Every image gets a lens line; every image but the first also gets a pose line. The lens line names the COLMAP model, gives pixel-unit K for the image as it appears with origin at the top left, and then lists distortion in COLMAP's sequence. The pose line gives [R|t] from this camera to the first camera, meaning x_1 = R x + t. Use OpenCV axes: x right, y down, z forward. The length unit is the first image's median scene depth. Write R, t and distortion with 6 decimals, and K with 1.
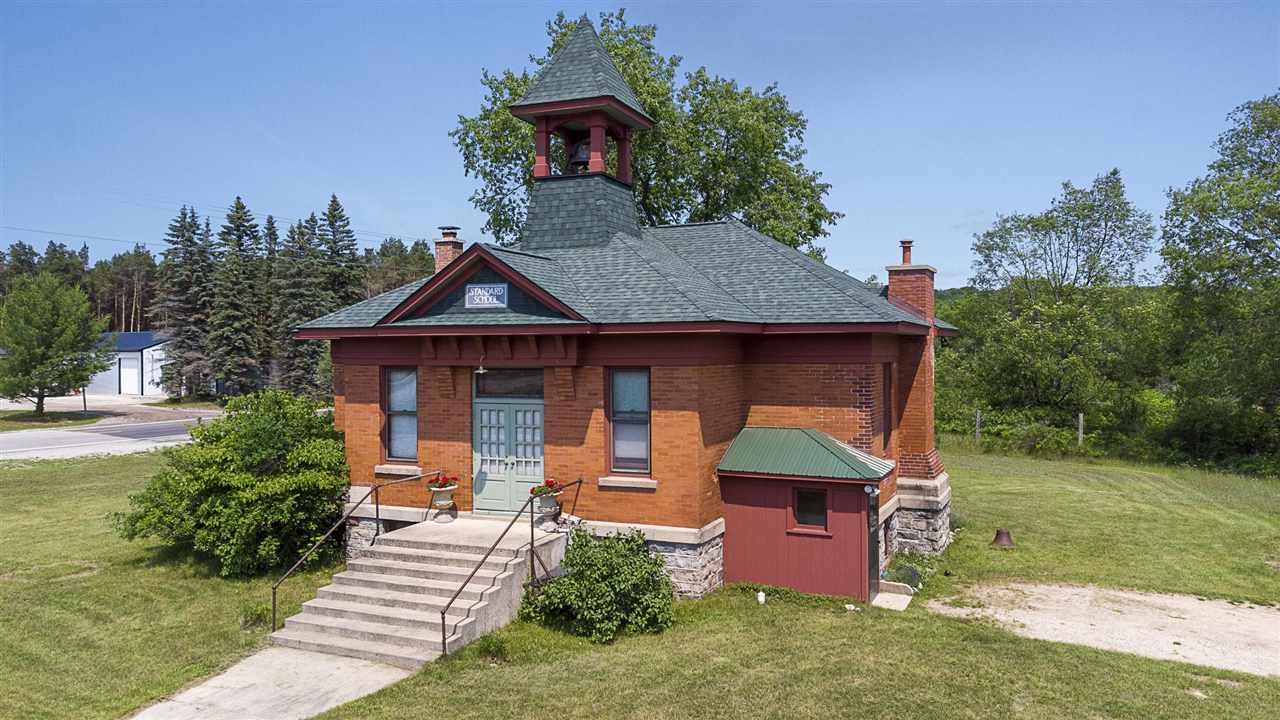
lens RADIAL K [[955.2, 0, 640.0], [0, 955.2, 360.0], [0, 0, 1]] dist [0.044500, 0.005869]
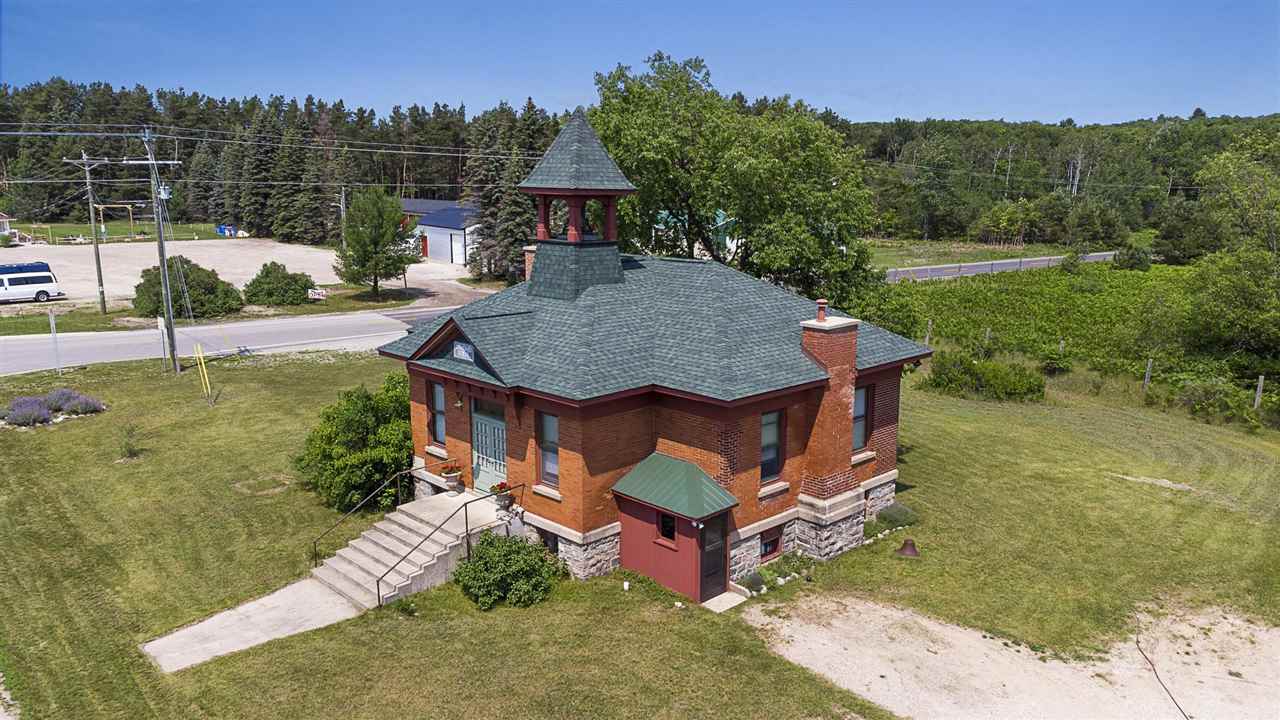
lens RADIAL K [[955.2, 0, 640.0], [0, 955.2, 360.0], [0, 0, 1]] dist [0.044500, 0.005869]
pose [[0.930090, 0.076710, -0.359233, 0.562676], [-0.009789, 0.982780, 0.184519, -0.302462], [0.367202, -0.168103, 0.914825, -0.195419]]
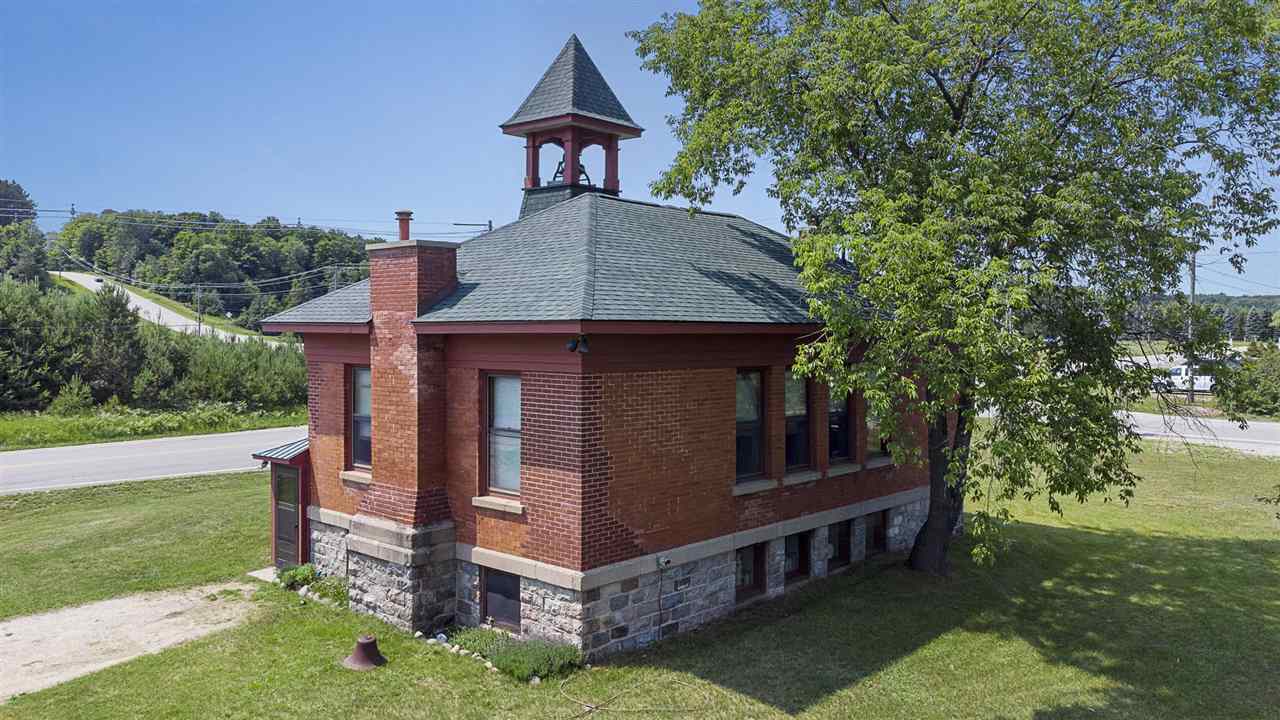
lens RADIAL K [[955.2, 0, 640.0], [0, 955.2, 360.0], [0, 0, 1]] dist [0.044500, 0.005869]
pose [[-0.324862, 0.022870, -0.945485, 1.078660], [-0.011961, 0.999528, 0.028287, -0.033656], [0.945686, 0.020498, -0.324435, 1.609817]]
